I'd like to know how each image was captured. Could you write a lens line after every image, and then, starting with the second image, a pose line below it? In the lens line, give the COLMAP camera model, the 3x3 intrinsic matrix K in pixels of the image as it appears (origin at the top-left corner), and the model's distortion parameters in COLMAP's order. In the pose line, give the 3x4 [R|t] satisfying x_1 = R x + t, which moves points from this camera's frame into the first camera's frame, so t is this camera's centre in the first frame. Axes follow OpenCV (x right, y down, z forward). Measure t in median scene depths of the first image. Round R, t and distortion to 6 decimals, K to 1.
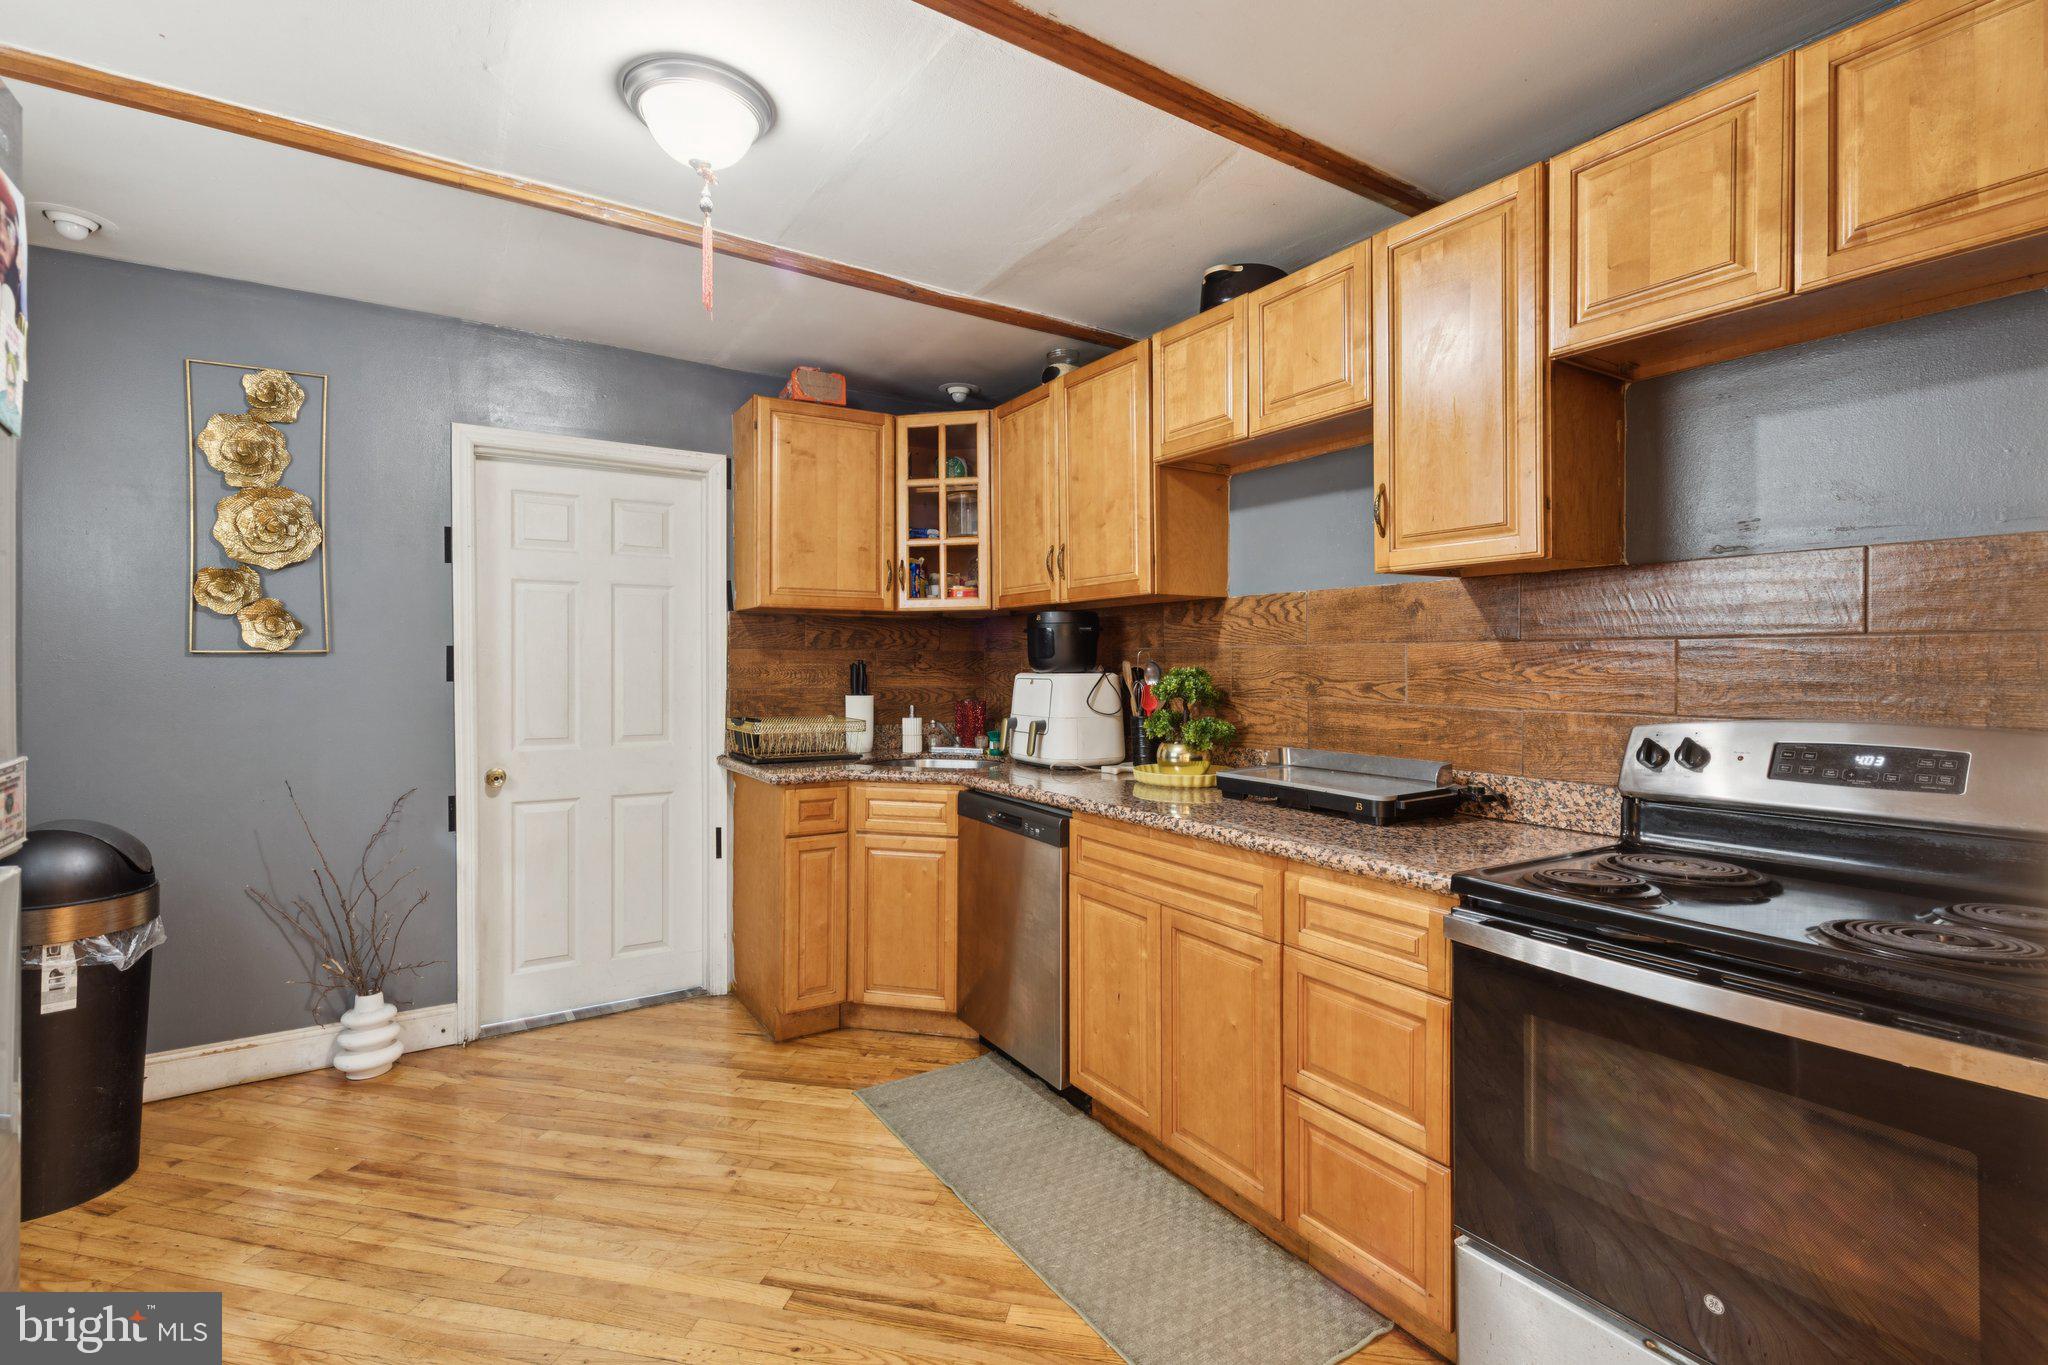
lens RADIAL K [[919.5, 0, 1025.2], [0, 919.5, 667.2], [0, 0, 1]] dist [0.008360, -0.001249]
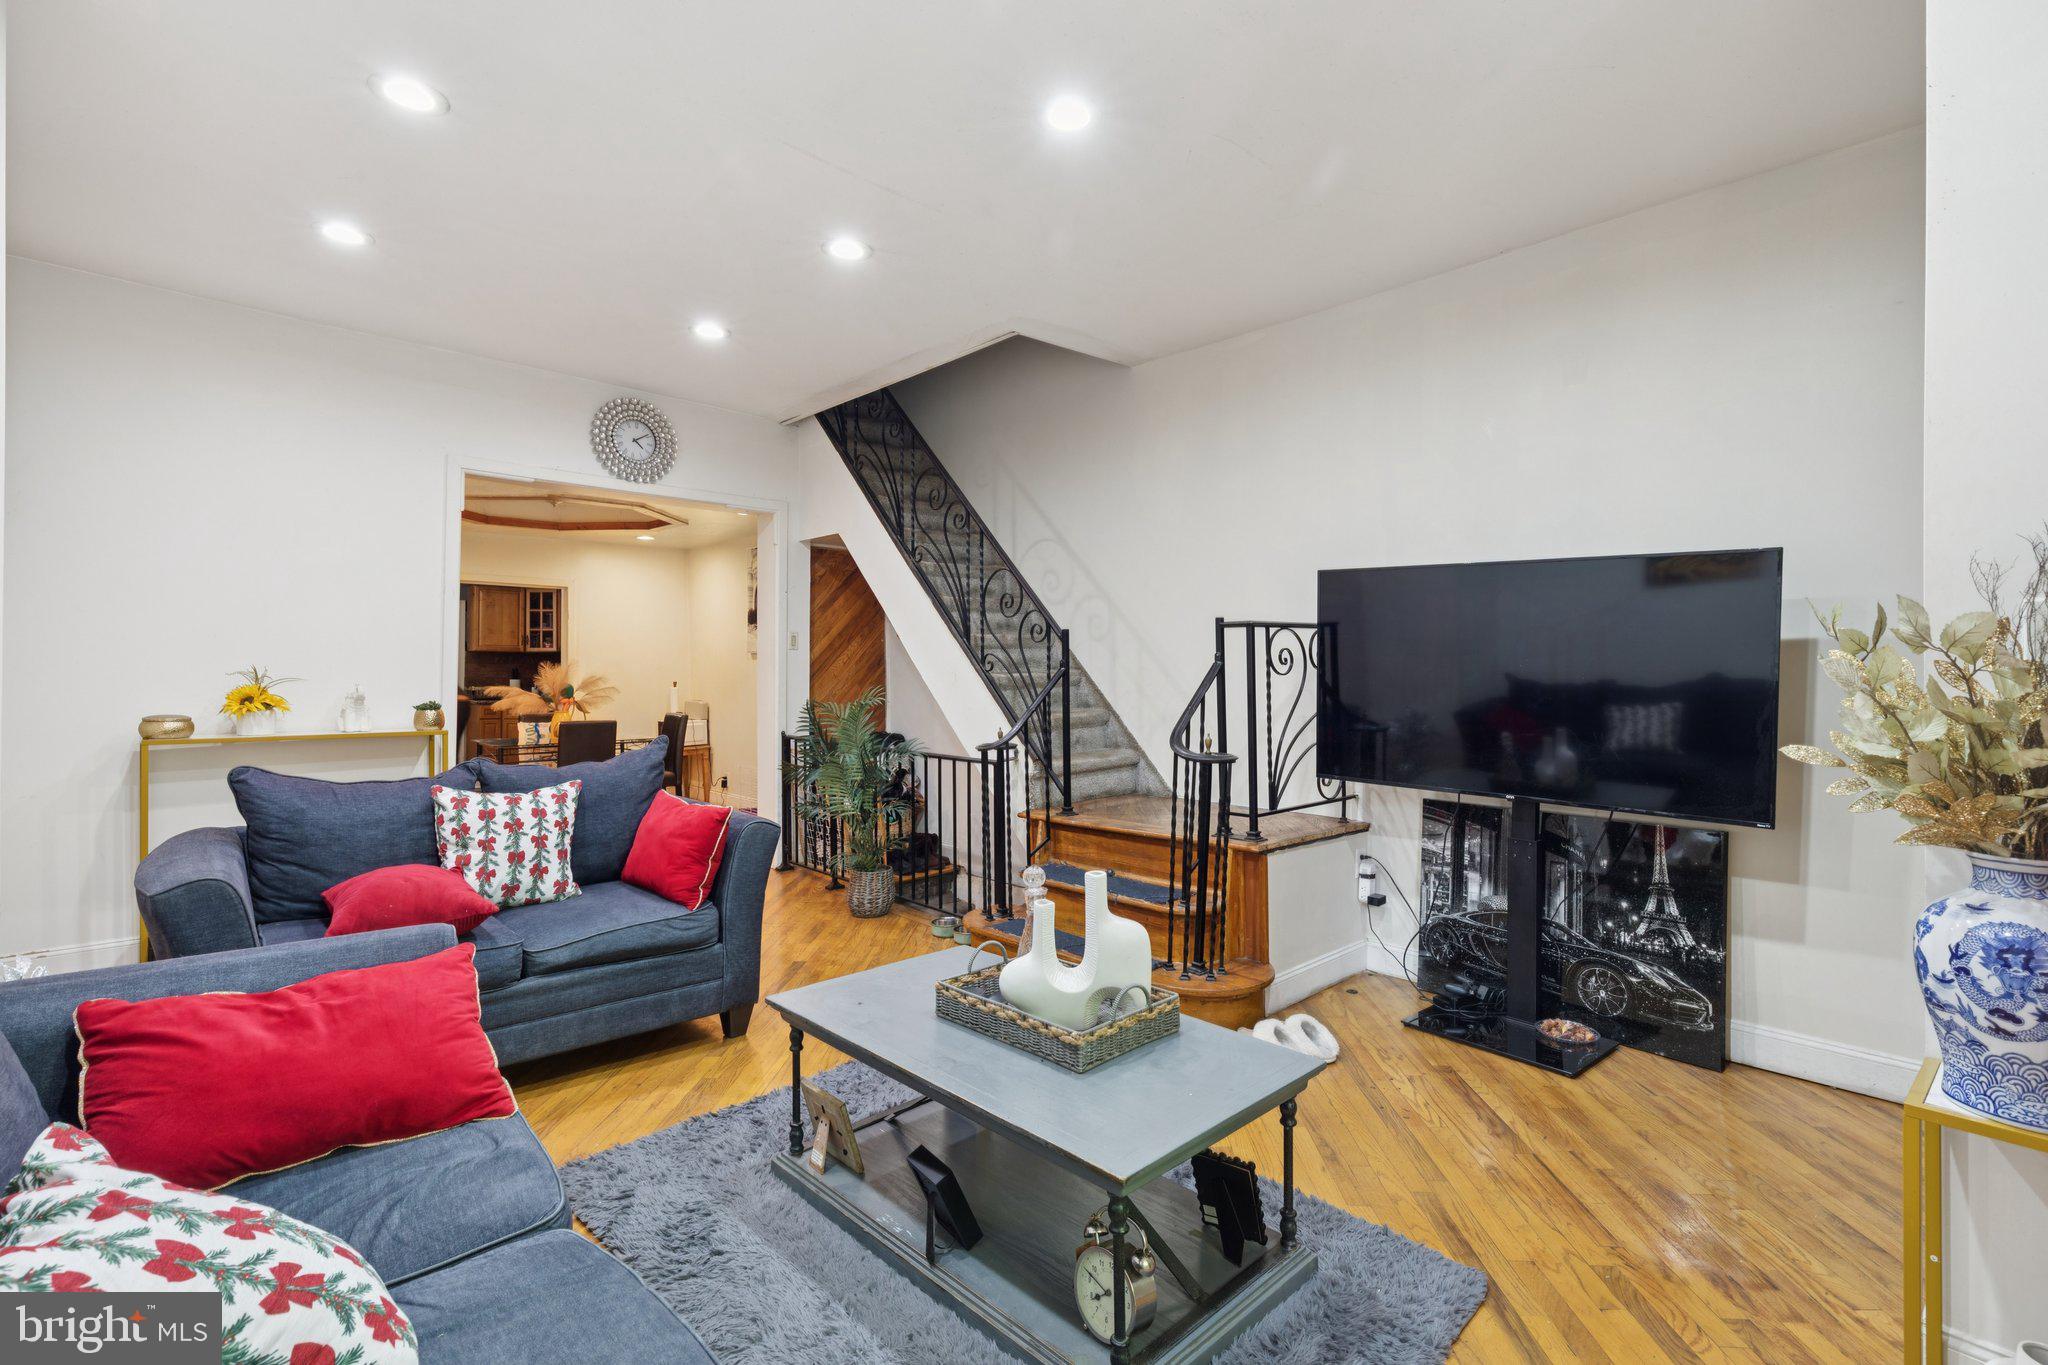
lens RADIAL K [[919.5, 0, 1019.9], [0, 919.5, 680.9], [0, 0, 1]] dist [0.008360, -0.001249]
pose [[0.979025, 0.000052, 0.203739, 0.997868], [0.000073, 1.000000, -0.000605, 0.045085], [-0.203739, 0.000607, 0.979025, -2.763646]]
